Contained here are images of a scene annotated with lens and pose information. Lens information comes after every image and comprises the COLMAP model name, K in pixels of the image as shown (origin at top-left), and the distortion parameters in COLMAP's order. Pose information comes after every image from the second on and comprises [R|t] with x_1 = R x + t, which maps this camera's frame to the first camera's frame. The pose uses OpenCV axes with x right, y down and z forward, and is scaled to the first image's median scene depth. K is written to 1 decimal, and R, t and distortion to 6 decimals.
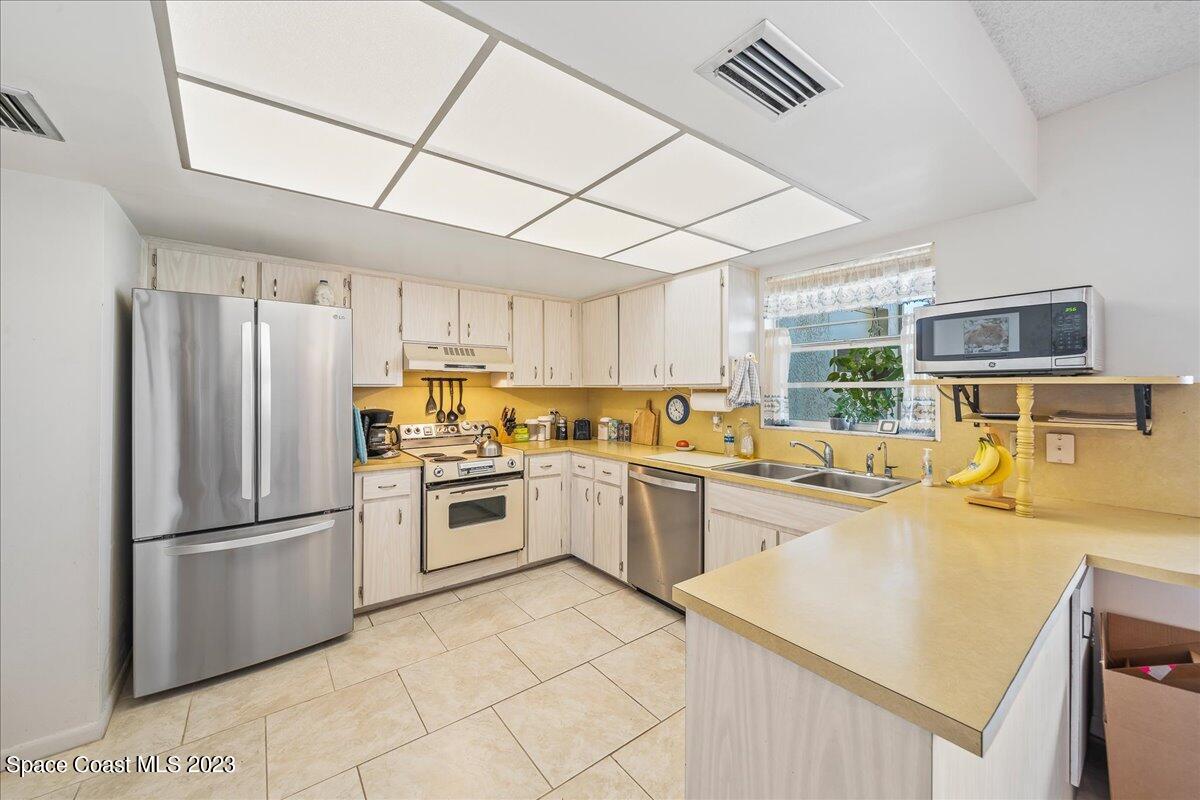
lens RADIAL K [[450.2, 0, 602.7], [0, 450.2, 387.3], [0, 0, 1]] dist [-0.002822, -0.000265]
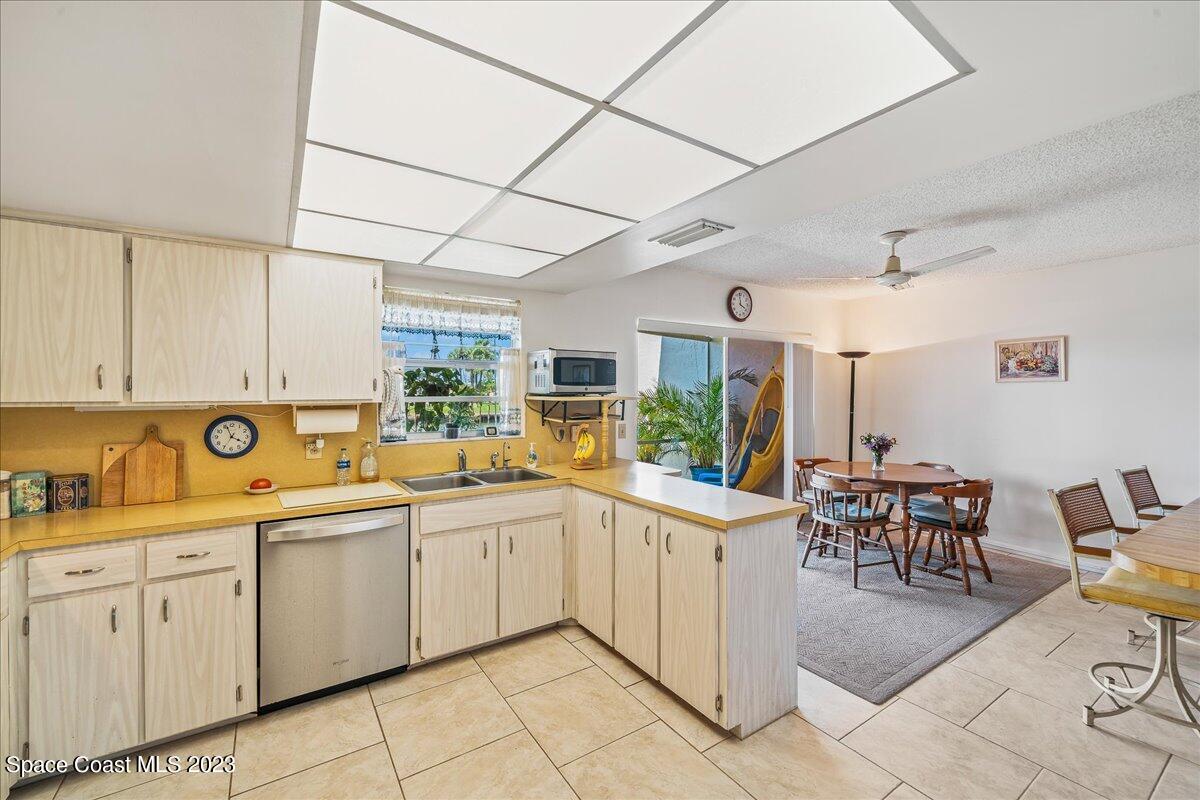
lens RADIAL K [[494.3, 0, 601.4], [0, 494.3, 391.7], [0, 0, 1]] dist [-0.002149, 0.000305]
pose [[0.067765, 0.001616, 0.997700, -0.823362], [-0.002524, 0.999996, -0.001448, -0.027875], [-0.997698, -0.002420, 0.067769, 0.618080]]
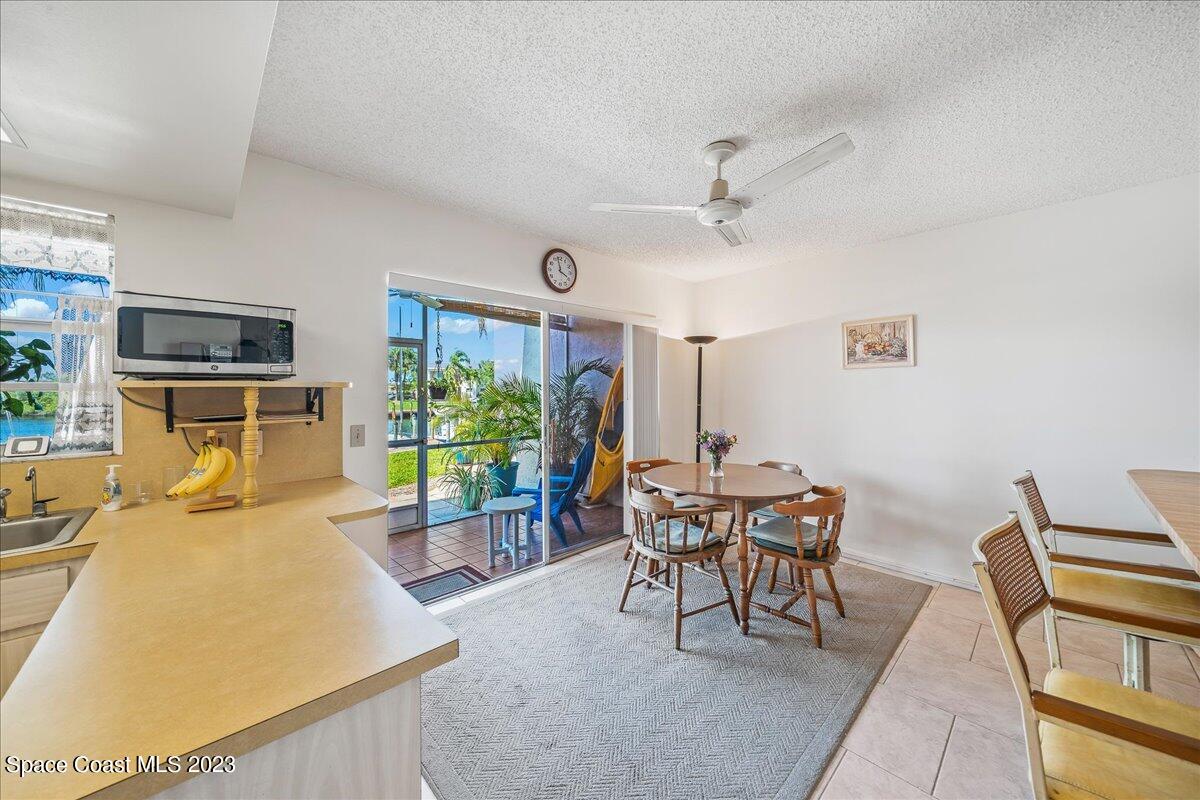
lens RADIAL K [[419.7, 0, 608.5], [0, 419.7, 388.0], [0, 0, 1]] dist [-0.005424, -0.000586]
pose [[-0.114679, 0.005525, 0.993387, -0.125543], [0.002761, 0.999982, -0.005243, 0.002085], [-0.993399, 0.002142, -0.114692, 0.176141]]
